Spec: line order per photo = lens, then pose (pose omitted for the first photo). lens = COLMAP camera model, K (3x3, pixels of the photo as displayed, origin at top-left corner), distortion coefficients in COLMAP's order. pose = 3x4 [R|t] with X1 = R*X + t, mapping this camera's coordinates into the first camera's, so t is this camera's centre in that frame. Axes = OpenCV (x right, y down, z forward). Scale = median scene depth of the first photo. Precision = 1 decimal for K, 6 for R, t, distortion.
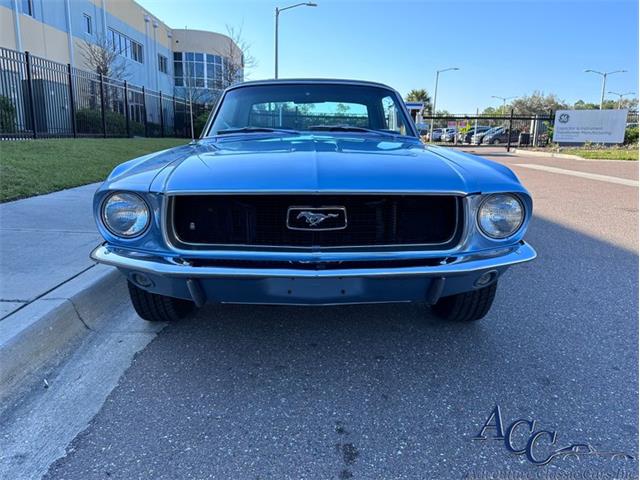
lens RADIAL K [[483.9, 0, 320.0], [0, 483.9, 240.0], [0, 0, 1]] dist [0.081280, -0.106315]
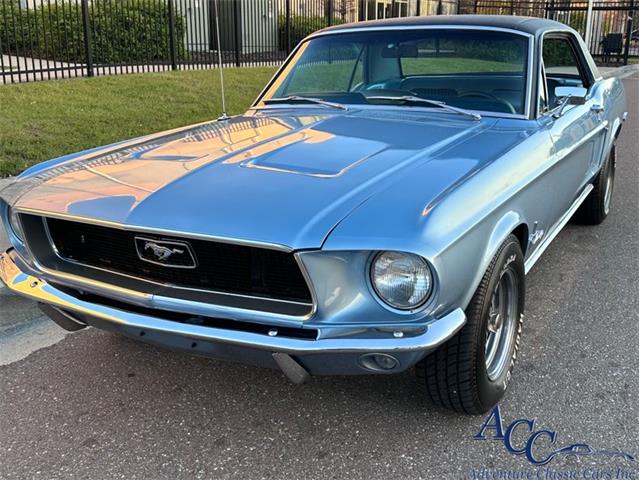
lens RADIAL K [[713.1, 0, 320.0], [0, 713.1, 240.0], [0, 0, 1]] dist [0.166366, -0.352502]
pose [[0.868529, 0.118942, -0.481154, 0.745761], [-0.089785, 0.992474, 0.083271, -0.175528], [0.487437, -0.029123, 0.872672, 0.056777]]
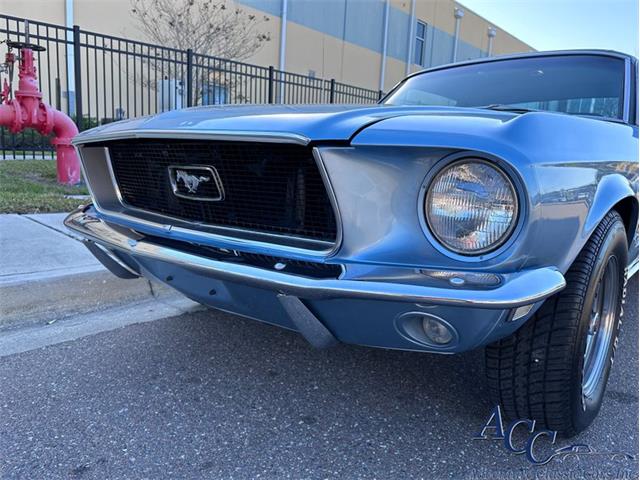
lens RADIAL K [[478.2, 0, 320.0], [0, 478.2, 240.0], [0, 0, 1]] dist [0.074024, -0.124526]
pose [[0.729807, 0.125976, -0.671946, 0.578923], [-0.178441, 0.983906, -0.009344, 0.012317], [0.659955, 0.126722, 0.740541, 0.552911]]
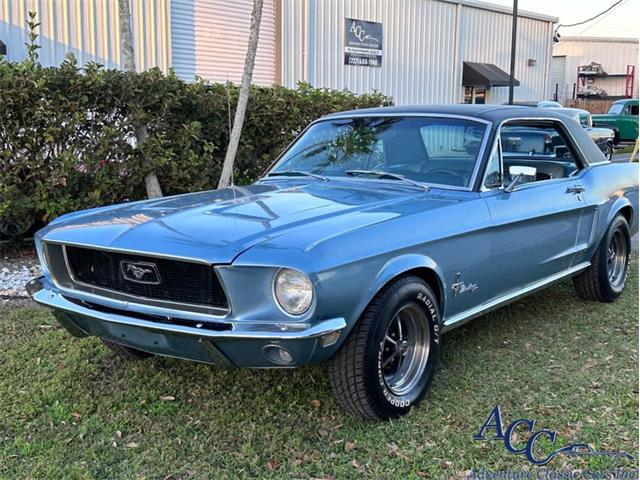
lens RADIAL K [[822.8, 0, 320.0], [0, 822.8, 240.0], [0, 0, 1]] dist [0.204431, -0.431396]
pose [[0.781311, 0.080404, -0.618941, 1.391436], [-0.127283, 0.991354, -0.031891, -0.102026], [0.611025, 0.103697, 0.784790, -0.247230]]
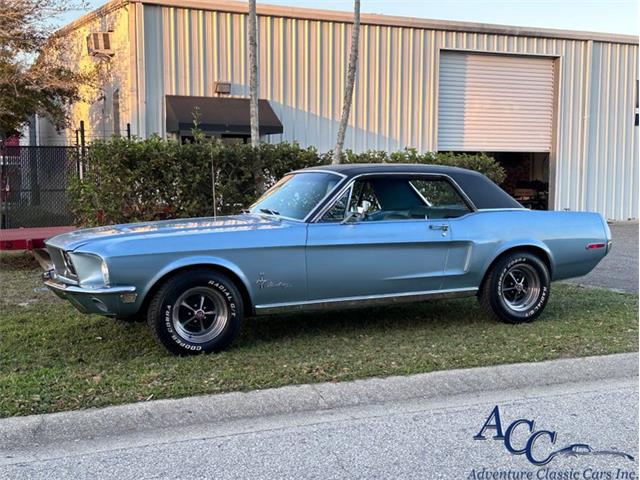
lens RADIAL K [[822.8, 0, 320.0], [0, 822.8, 240.0], [0, 0, 1]] dist [0.204431, -0.431396]
pose [[0.405985, 0.048469, -0.912593, 3.258302], [-0.189796, 0.981291, -0.032317, -0.189934], [0.893954, 0.186327, 0.407589, 0.467570]]
